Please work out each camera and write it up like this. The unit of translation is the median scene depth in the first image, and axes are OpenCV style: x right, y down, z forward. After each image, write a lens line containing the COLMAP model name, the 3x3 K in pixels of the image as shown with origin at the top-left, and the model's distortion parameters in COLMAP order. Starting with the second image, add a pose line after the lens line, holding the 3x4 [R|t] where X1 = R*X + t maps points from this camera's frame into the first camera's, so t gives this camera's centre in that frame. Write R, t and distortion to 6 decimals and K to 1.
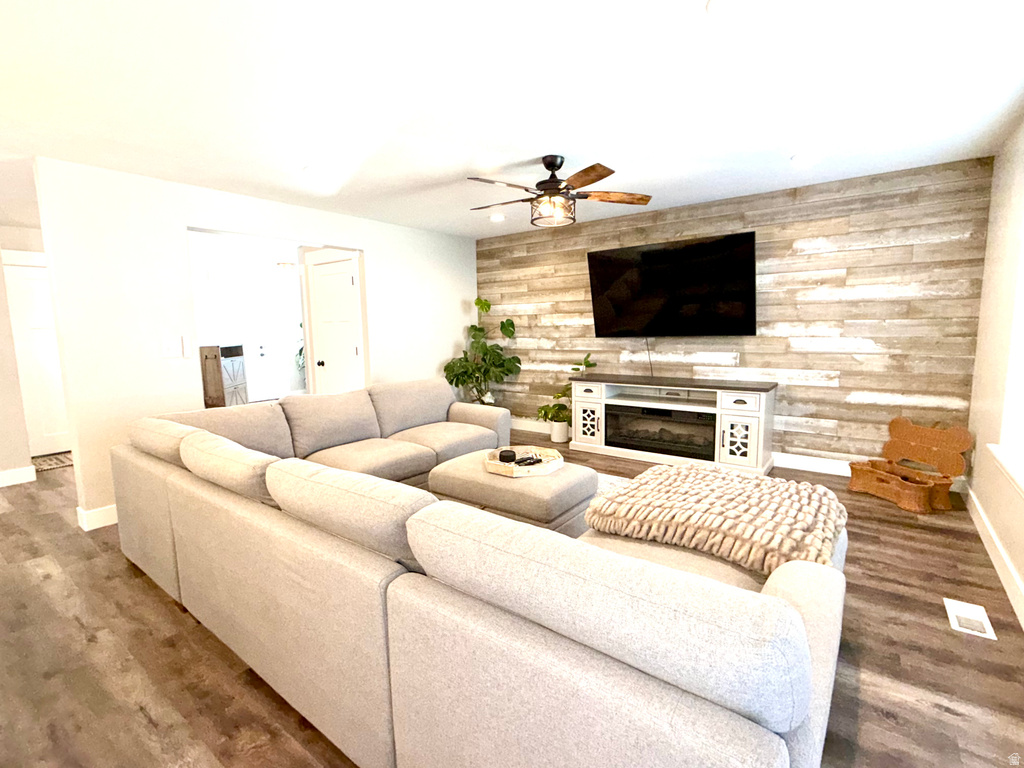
lens RADIAL K [[479.5, 0, 510.1], [0, 479.5, 386.3], [0, 0, 1]] dist [0.001509, -0.001050]
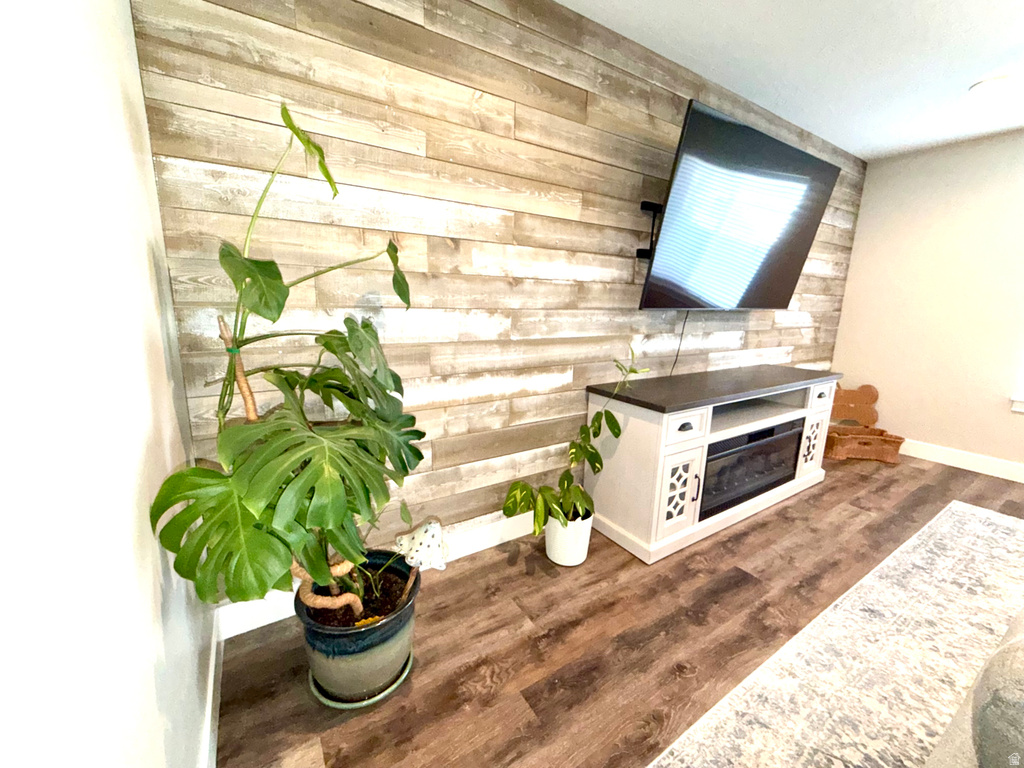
lens RADIAL K [[407.0, 0, 510.3], [0, 407.0, 383.7], [0, 0, 1]] dist [-0.000938, 0.000224]
pose [[0.350511, -0.160111, 0.922771, -0.289089], [0.089775, 0.986485, 0.137065, -0.116326], [-0.932246, 0.034799, 0.360148, 1.181004]]
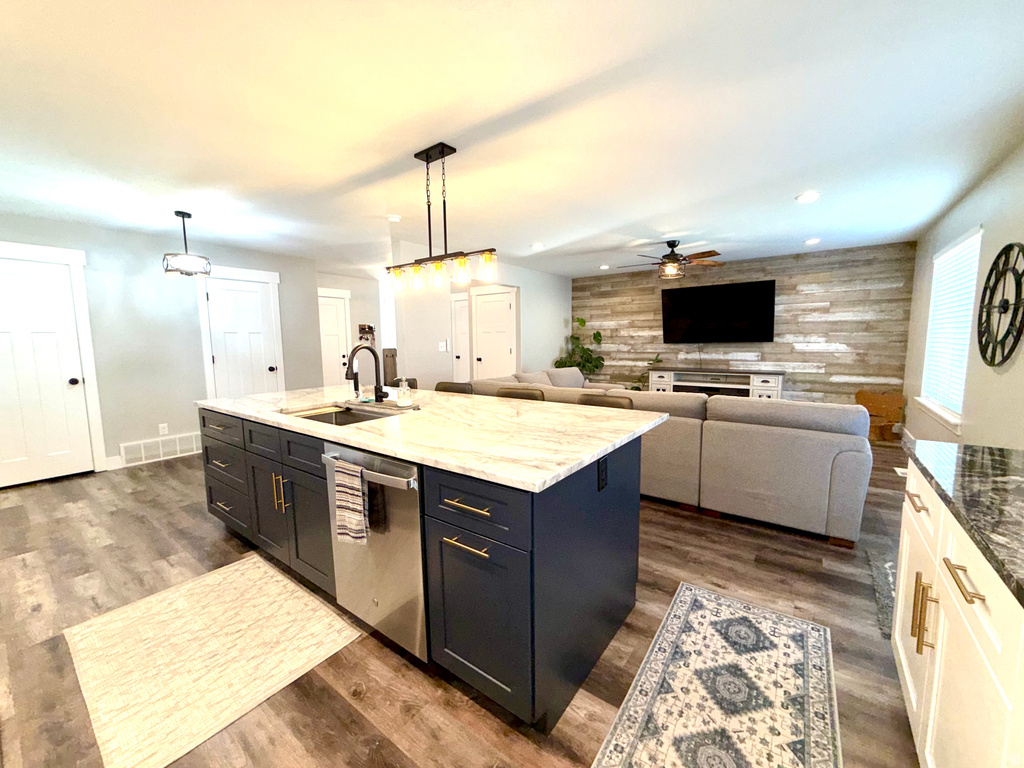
lens RADIAL K [[407.0, 0, 508.9], [0, 407.0, 385.4], [0, 0, 1]] dist [-0.000938, 0.000224]
pose [[0.999977, 0.005707, 0.003578, -0.398040], [-0.005667, 0.999921, -0.011239, 0.063838], [-0.003642, 0.011219, 0.999930, -0.391176]]
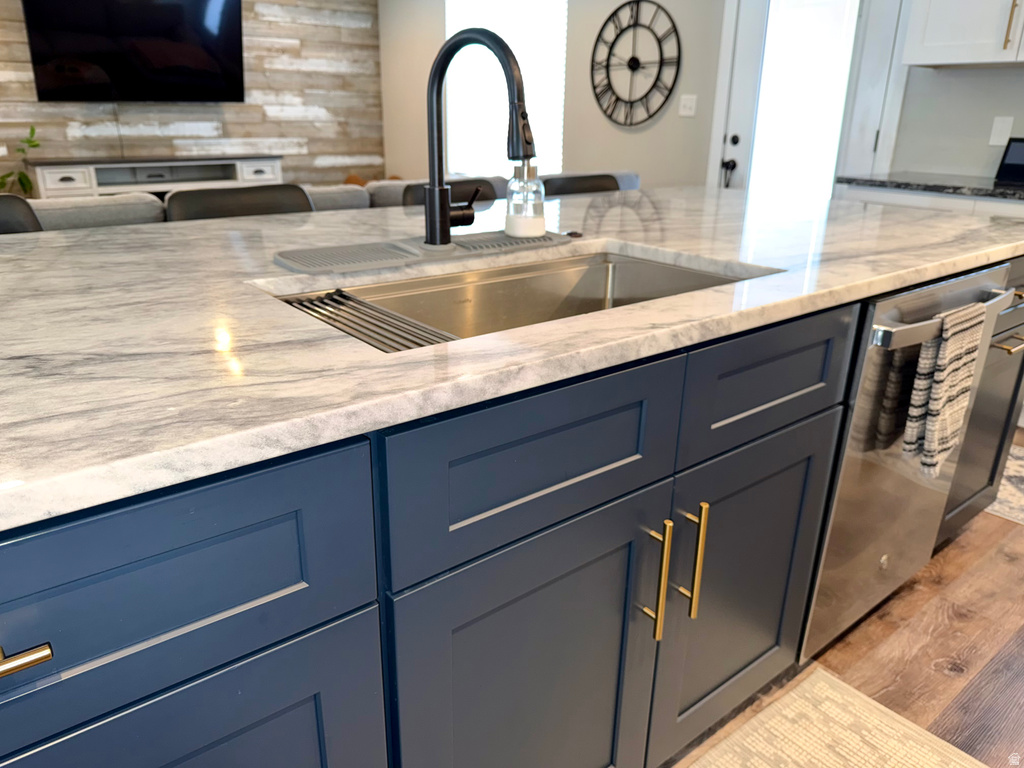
lens RADIAL K [[734.6, 0, 510.0], [0, 734.6, 384.8], [0, 0, 1]] dist [-0.013639, 0.001010]
pose [[0.253260, -0.315135, 0.914631, -0.889509], [0.101421, 0.948893, 0.298857, 0.048429], [-0.962067, 0.017075, 0.272278, 0.082824]]
